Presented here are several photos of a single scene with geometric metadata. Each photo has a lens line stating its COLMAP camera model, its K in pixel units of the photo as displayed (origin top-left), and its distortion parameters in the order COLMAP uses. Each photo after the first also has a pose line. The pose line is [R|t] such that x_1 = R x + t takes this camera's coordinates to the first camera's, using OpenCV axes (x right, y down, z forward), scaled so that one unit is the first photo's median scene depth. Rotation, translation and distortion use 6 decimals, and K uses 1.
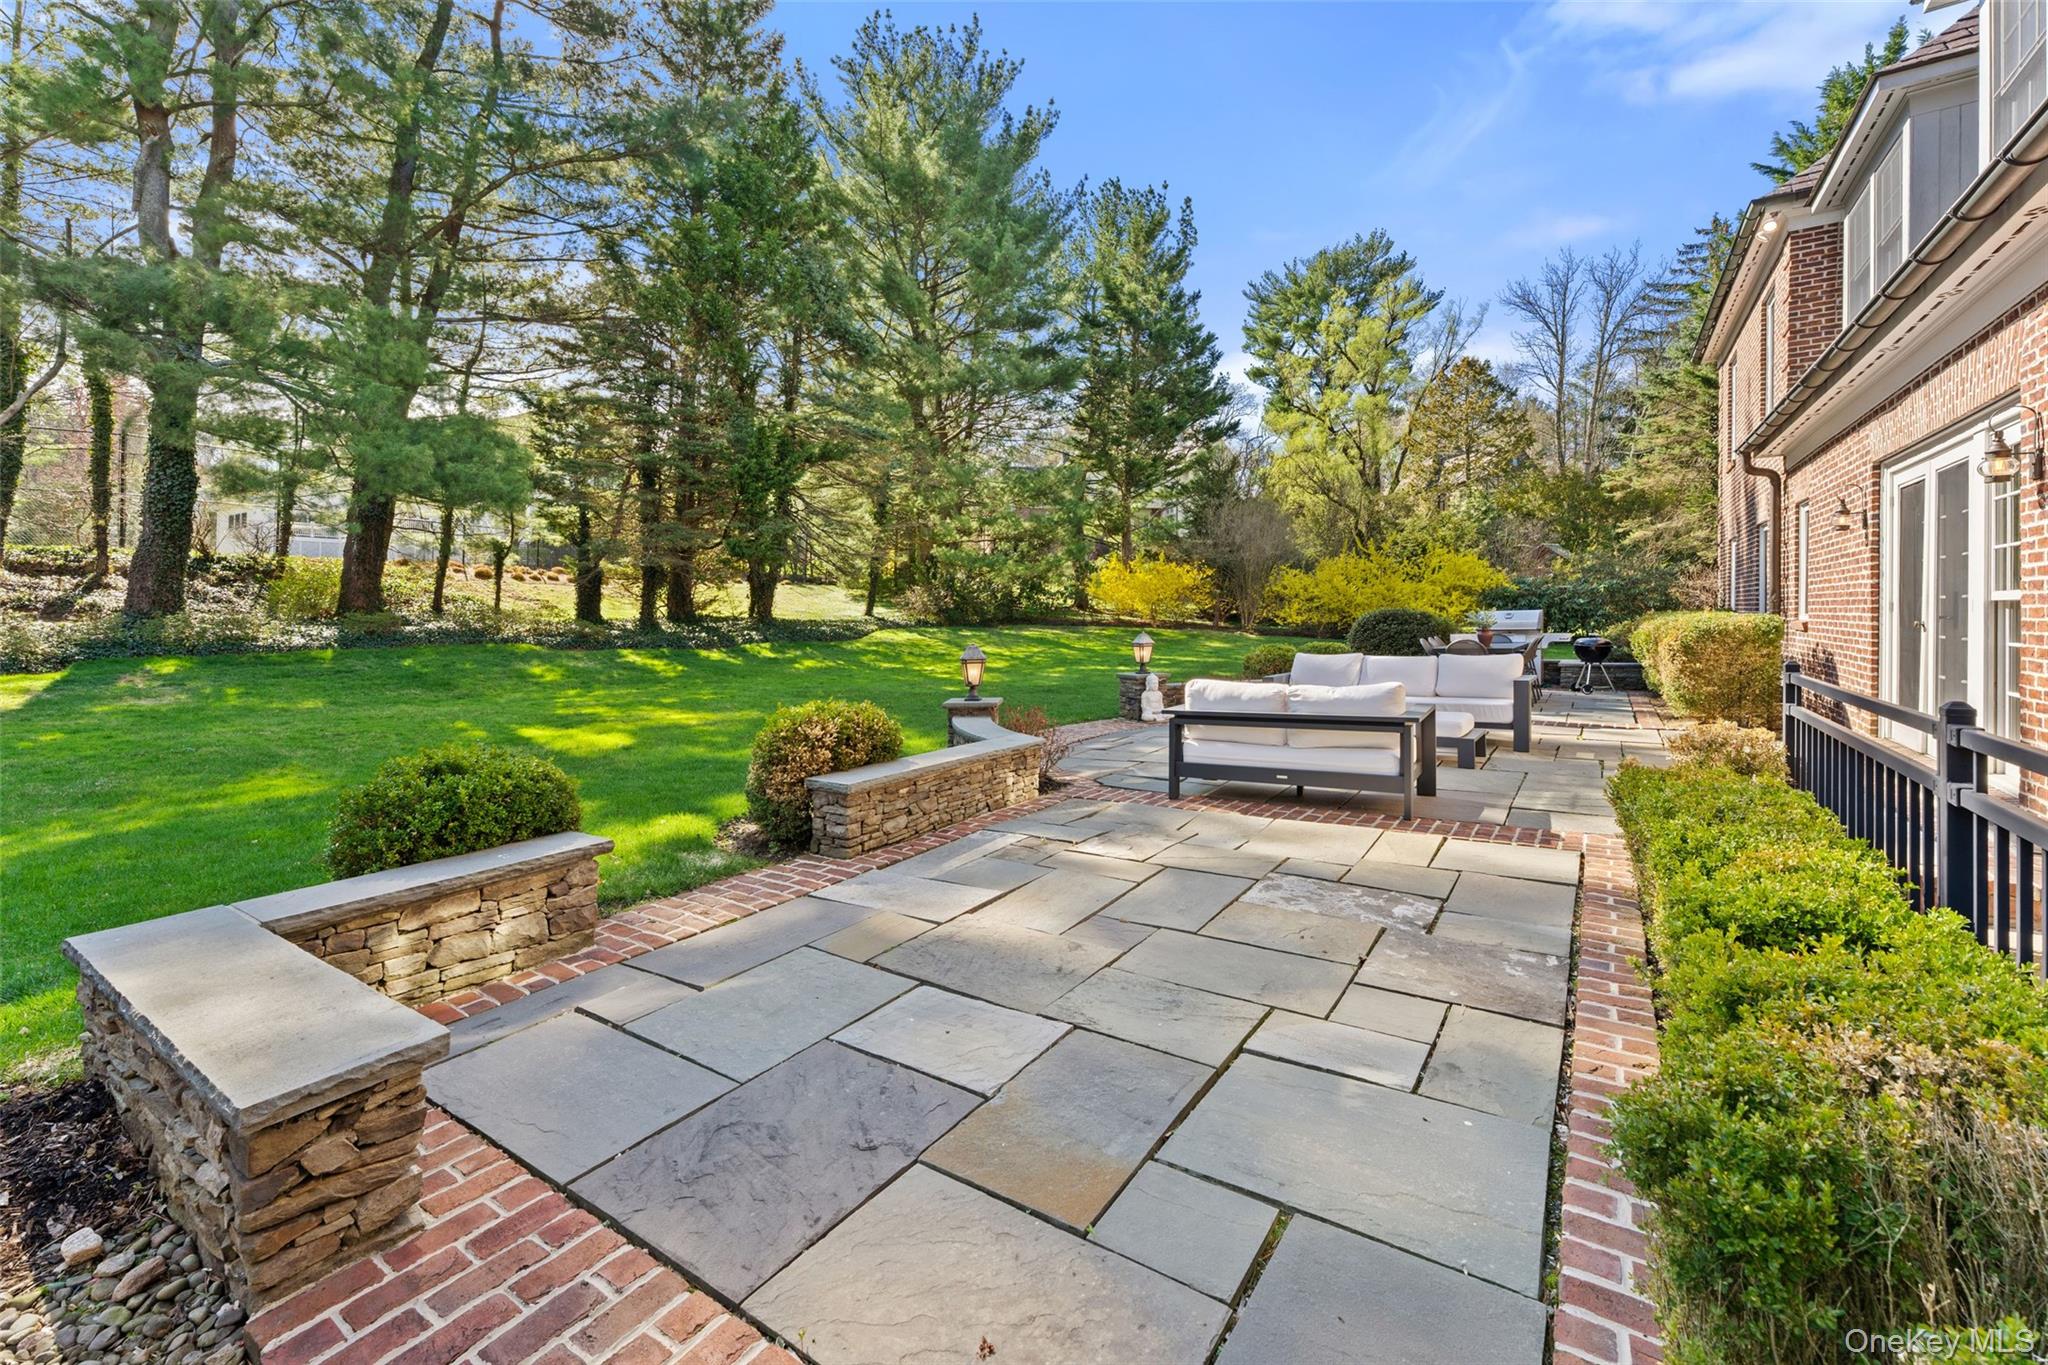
lens RADIAL K [[818.0, 0, 1028.9], [0, 818.0, 671.7], [0, 0, 1]] dist [0.008466, 0.000972]
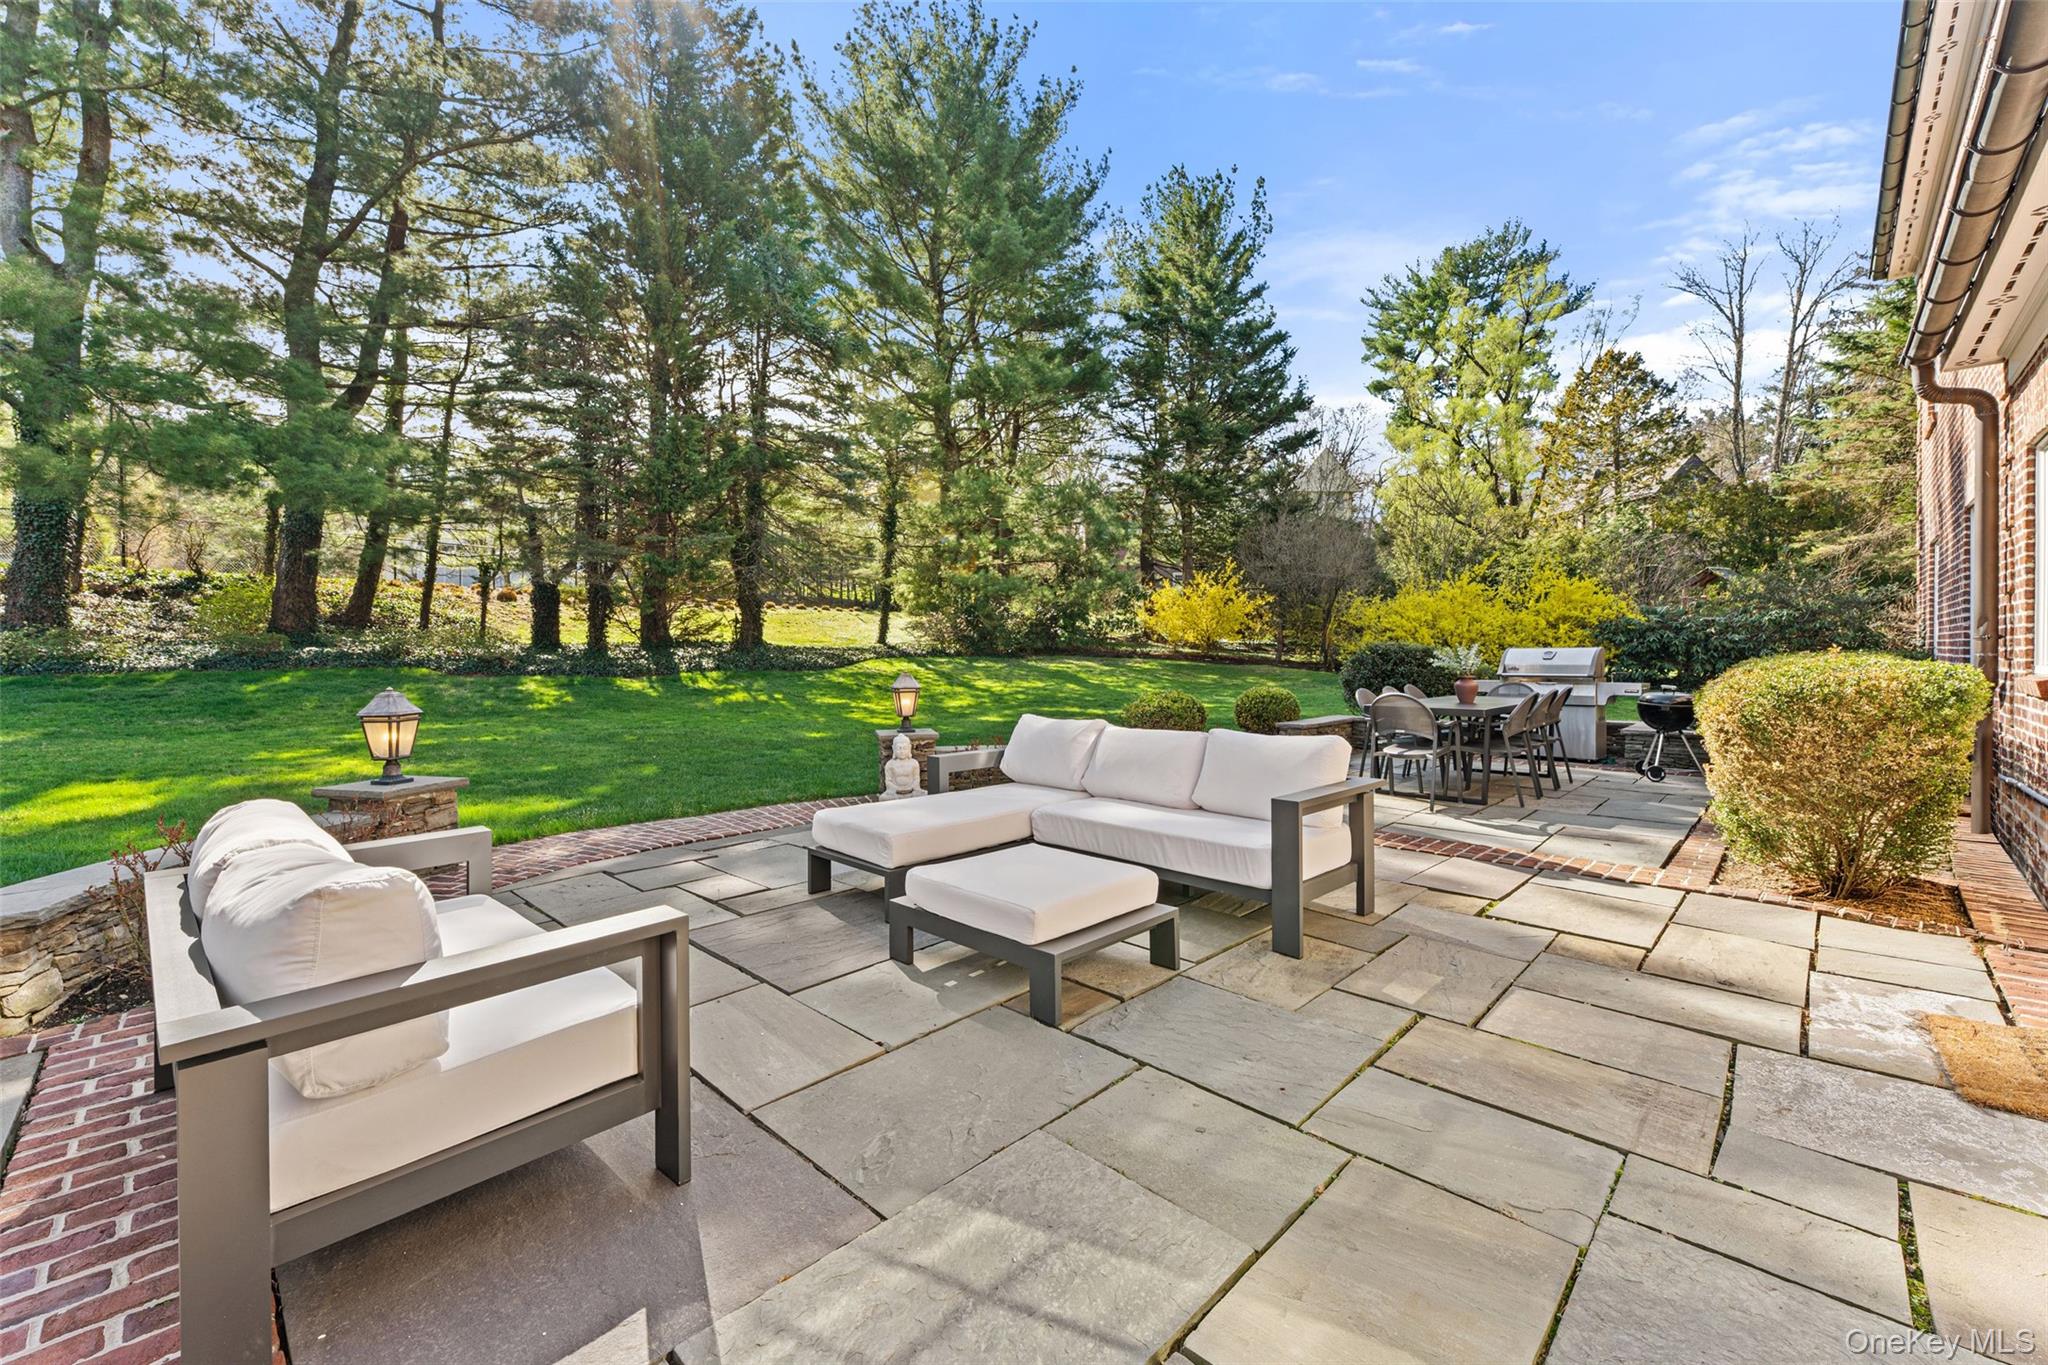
lens RADIAL K [[818.0, 0, 1023.0], [0, 818.0, 678.2], [0, 0, 1]] dist [0.008466, 0.000972]
pose [[0.987403, 0.021980, -0.156691, 0.107908], [-0.026196, 0.999347, -0.024891, -0.008400], [0.156041, 0.028683, 0.987334, 0.107996]]
